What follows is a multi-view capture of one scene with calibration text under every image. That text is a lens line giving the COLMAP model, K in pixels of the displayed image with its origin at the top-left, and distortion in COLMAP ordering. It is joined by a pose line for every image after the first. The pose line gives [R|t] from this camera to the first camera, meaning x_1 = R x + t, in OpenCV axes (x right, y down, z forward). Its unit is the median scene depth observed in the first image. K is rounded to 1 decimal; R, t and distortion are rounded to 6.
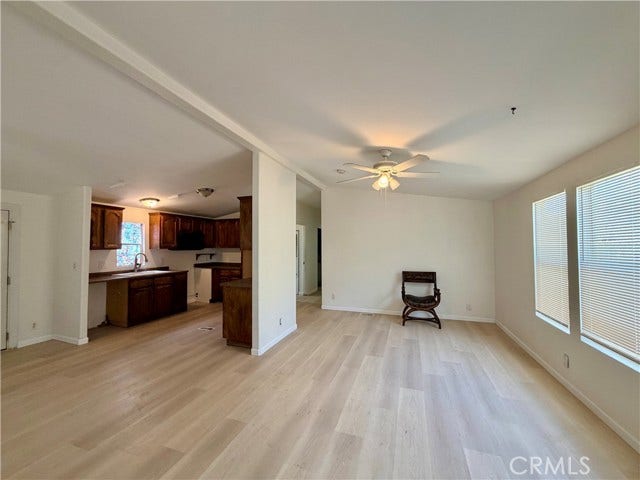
lens RADIAL K [[255.8, 0, 320.1], [0, 255.8, 237.8], [0, 0, 1]] dist [-0.000299, 0.000532]
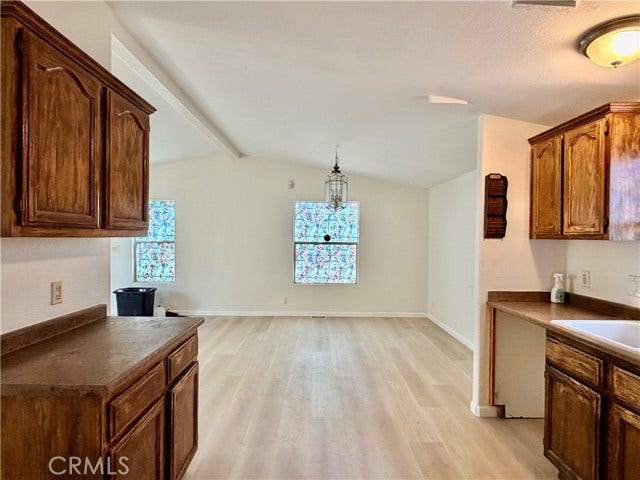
lens RADIAL K [[335.5, 0, 321.9], [0, 335.5, 240.3], [0, 0, 1]] dist [-0.001872, 0.000803]
pose [[-0.939170, -0.004398, -0.343425, -0.317747], [0.002287, 0.999816, -0.019060, 0.054122], [0.343446, -0.018686, -0.938987, 1.300809]]
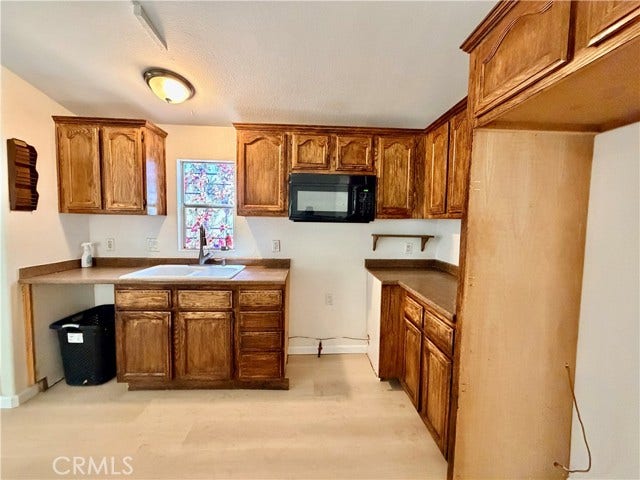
lens RADIAL K [[255.8, 0, 320.9], [0, 255.8, 238.5], [0, 0, 1]] dist [-0.000299, 0.000532]
pose [[0.379765, 0.065165, -0.922785, -0.234436], [0.011341, 0.997113, 0.075081, 0.058950], [0.925013, -0.038978, 0.377930, 1.146886]]
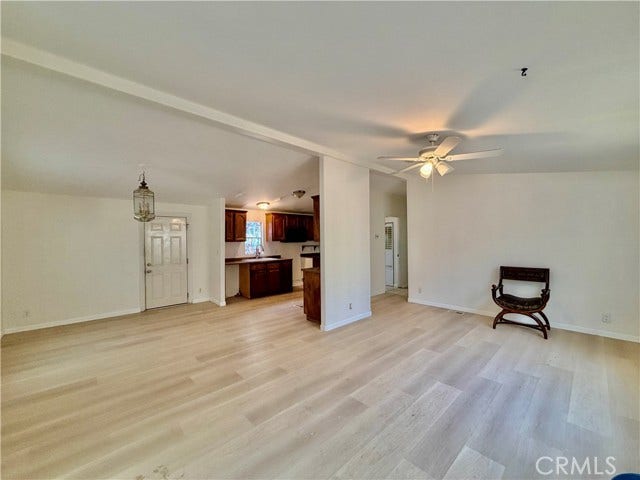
lens RADIAL K [[255.8, 0, 320.1], [0, 255.8, 237.7], [0, 0, 1]] dist [-0.000299, 0.000532]
pose [[0.886555, -0.011336, -0.462485, 0.209605], [0.022807, 0.999555, 0.019218, 0.007280], [0.462061, -0.027586, 0.886419, -0.027860]]
